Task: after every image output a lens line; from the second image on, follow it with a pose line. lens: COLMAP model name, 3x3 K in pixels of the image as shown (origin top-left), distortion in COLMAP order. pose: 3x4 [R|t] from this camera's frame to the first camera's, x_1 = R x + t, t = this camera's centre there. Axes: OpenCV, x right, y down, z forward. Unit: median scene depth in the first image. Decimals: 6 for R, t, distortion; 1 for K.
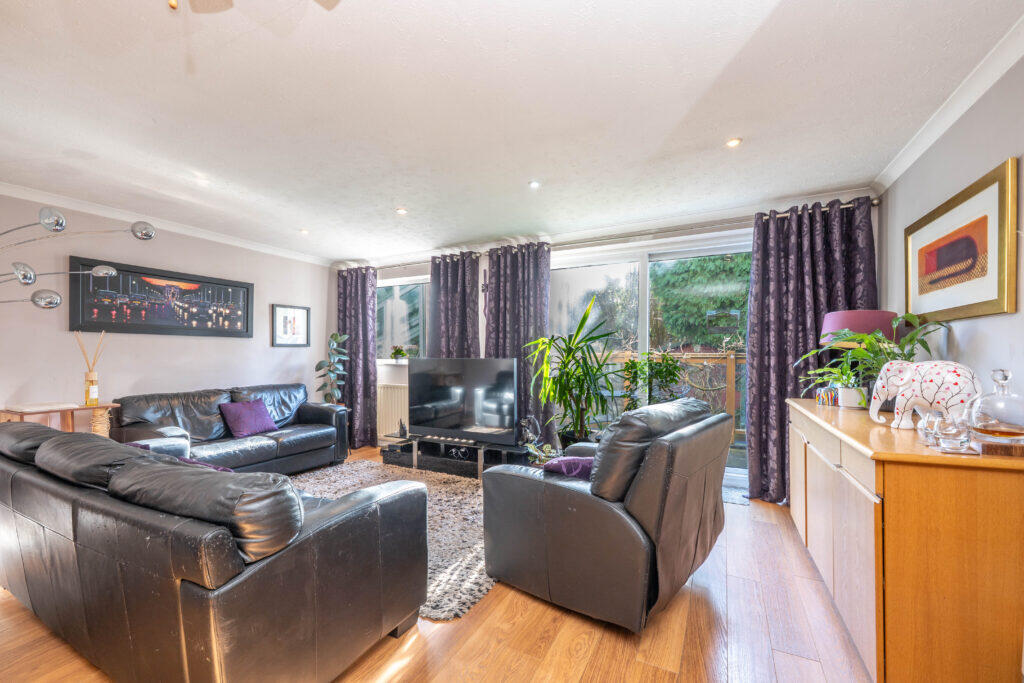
lens RADIAL K [[405.9, 0, 512.1], [0, 405.9, 352.6], [0, 0, 1]] dist [-0.000101, 0.000474]
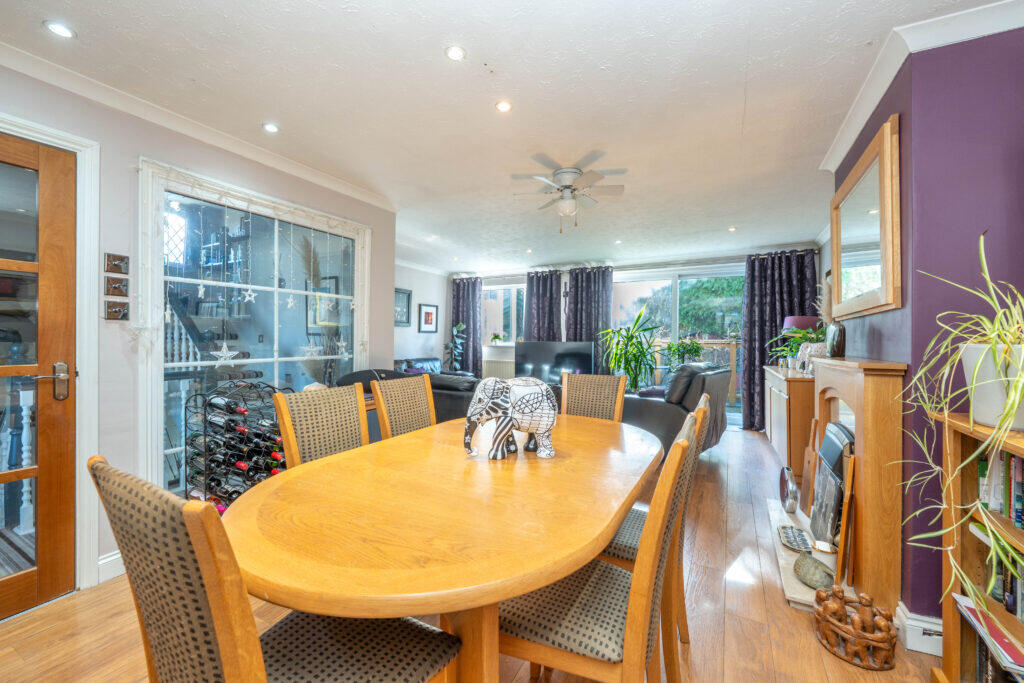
lens RADIAL K [[405.9, 0, 510.8], [0, 405.9, 334.5], [0, 0, 1]] dist [-0.000101, 0.000474]
pose [[0.999868, 0.009666, -0.013039, -0.268380], [-0.009831, 0.999872, -0.012637, 0.008600], [0.012915, 0.012764, 0.999835, -0.527180]]
